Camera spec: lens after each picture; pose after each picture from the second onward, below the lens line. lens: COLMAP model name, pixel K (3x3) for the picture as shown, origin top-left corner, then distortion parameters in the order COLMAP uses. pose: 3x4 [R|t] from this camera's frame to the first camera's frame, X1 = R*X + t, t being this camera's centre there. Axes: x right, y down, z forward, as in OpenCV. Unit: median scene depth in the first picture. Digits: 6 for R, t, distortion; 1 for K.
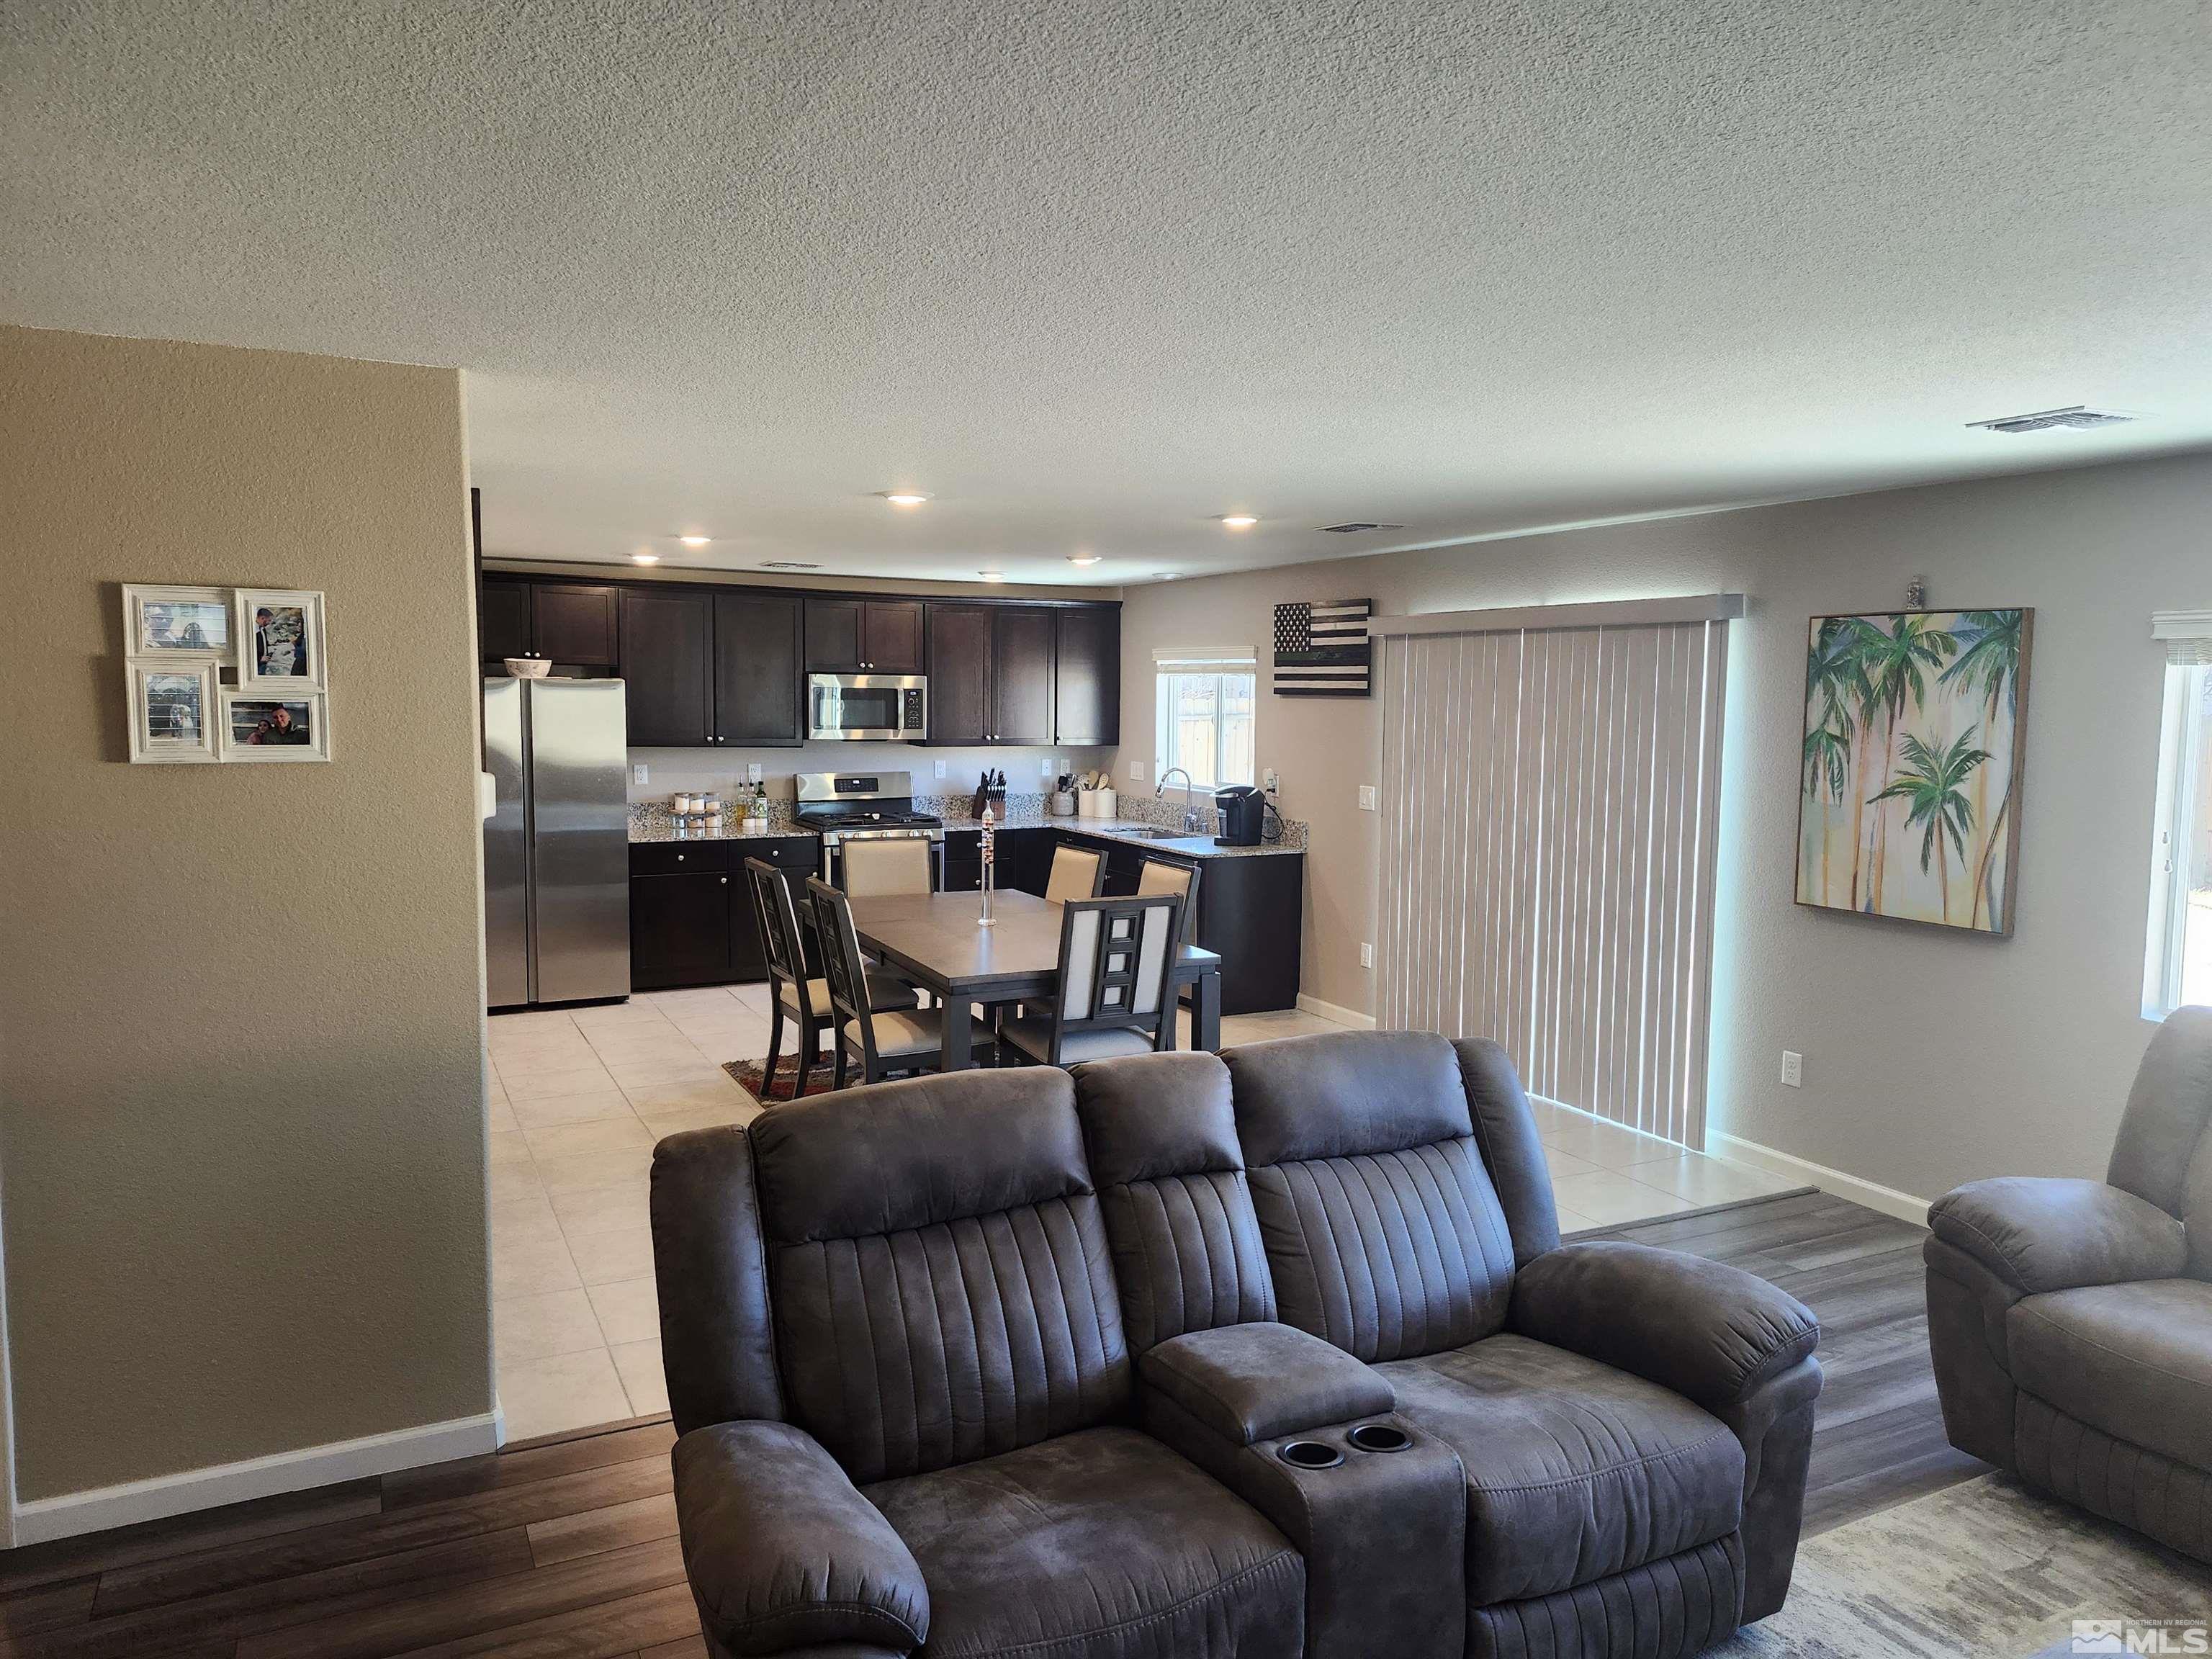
lens RADIAL K [[1522.3, 0, 1116.4], [0, 1522.3, 824.4], [0, 0, 1]] dist [0.088405, -0.100567]
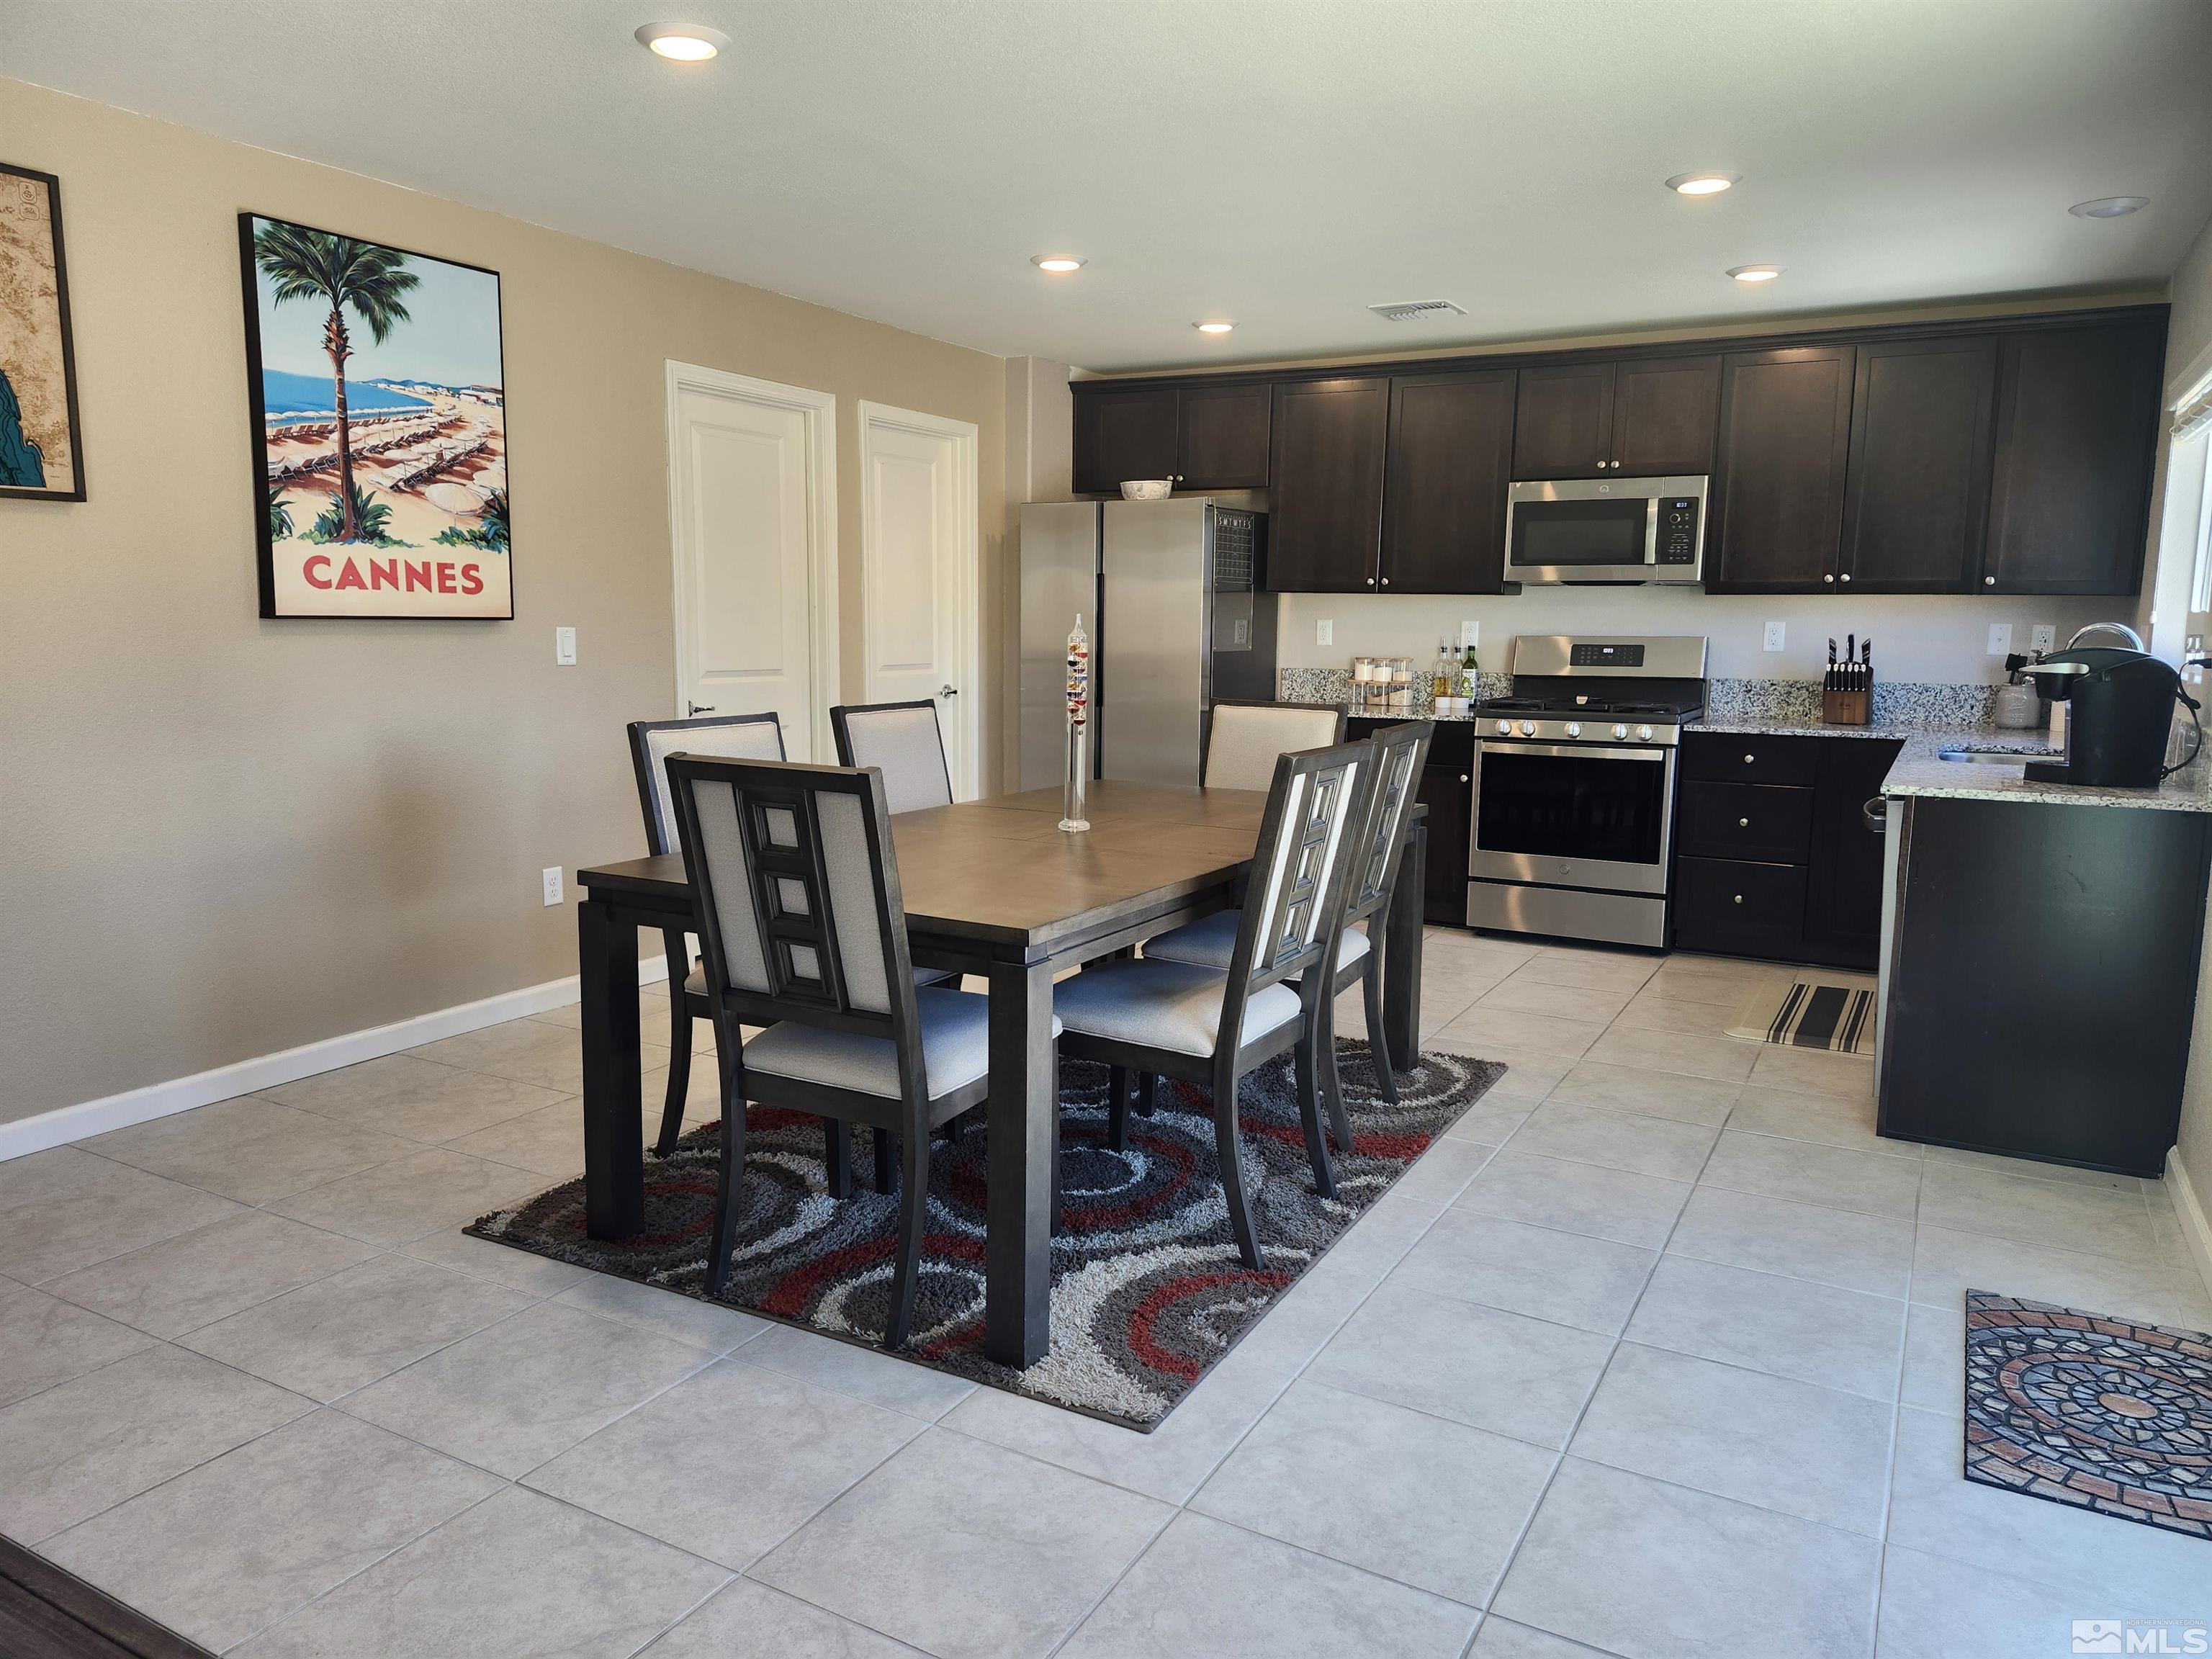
lens RADIAL K [[1522.3, 0, 1074.7], [0, 1522.3, 814.6], [0, 0, 1]] dist [0.088405, -0.100567]
pose [[0.549439, 0.106797, -0.828681, 0.289367], [-0.080239, 0.993958, 0.074896, 0.012307], [0.831672, 0.025341, 0.554688, 0.501164]]
